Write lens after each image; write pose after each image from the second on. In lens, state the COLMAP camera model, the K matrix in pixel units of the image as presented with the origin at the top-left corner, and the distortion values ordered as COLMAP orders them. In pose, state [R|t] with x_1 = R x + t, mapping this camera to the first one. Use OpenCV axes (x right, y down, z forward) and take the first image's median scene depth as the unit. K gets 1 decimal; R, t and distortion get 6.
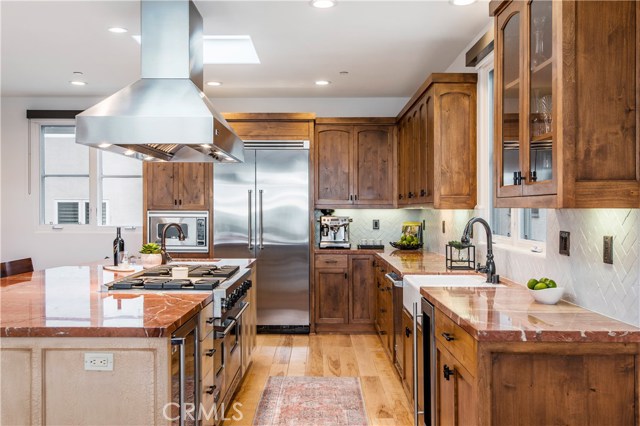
lens RADIAL K [[618.2, 0, 303.0], [0, 618.2, 205.1], [0, 0, 1]] dist [0.065435, -0.000528]
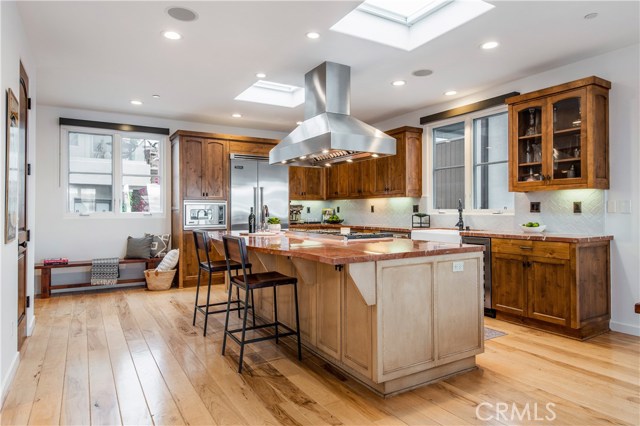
lens RADIAL K [[393.6, 0, 320.0], [0, 393.6, 213.0], [0, 0, 1]] dist [0.025985, -0.000312]
pose [[0.842996, -0.010380, 0.537820, -0.477166], [0.003194, 0.999893, 0.014291, 0.026528], [-0.537910, -0.010330, 0.842939, 0.084201]]
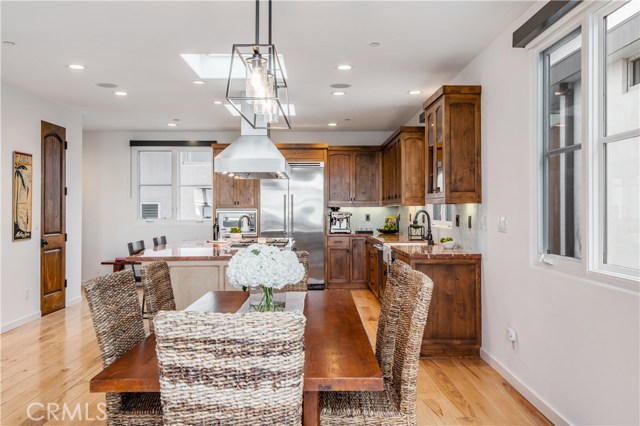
lens RADIAL K [[579.8, 0, 320.0], [0, 579.8, 213.0], [0, 0, 1]] dist [0.058470, 0.000119]
pose [[0.999349, -0.005077, 0.035723, -0.050470], [0.004665, 0.999922, 0.011612, 0.004697], [-0.035780, -0.011438, 0.999294, -0.422014]]
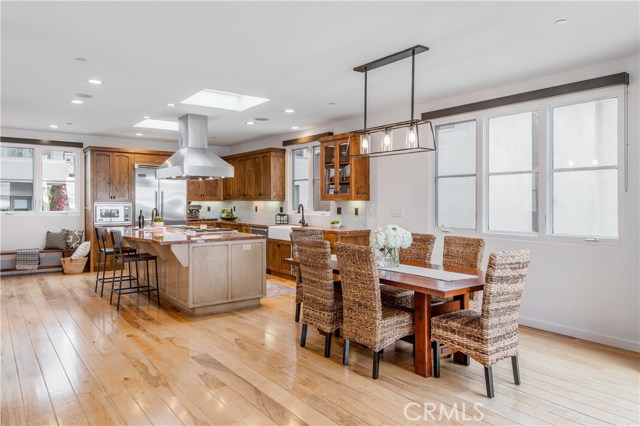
lens RADIAL K [[442.9, 0, 329.7], [0, 442.9, 212.5], [0, 0, 1]] dist [0.006861, 0.001343]
pose [[0.775265, -0.016099, 0.631430, -0.533710], [-0.003628, 0.999545, 0.029938, -0.001559], [-0.631625, -0.025501, 0.774854, -0.396349]]
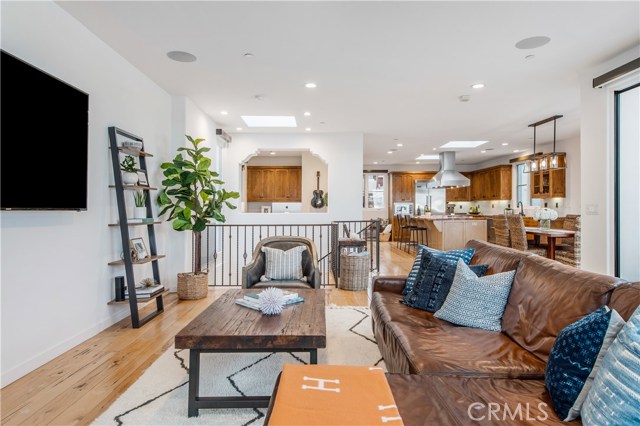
lens RADIAL K [[393.6, 0, 320.0], [0, 393.6, 213.0], [0, 0, 1]] dist [0.025985, -0.000312]
pose [[0.999095, -0.009952, 0.041365, -0.718928], [0.009242, 0.999807, 0.017323, 0.023816], [-0.041529, -0.016925, 0.998994, -0.998982]]
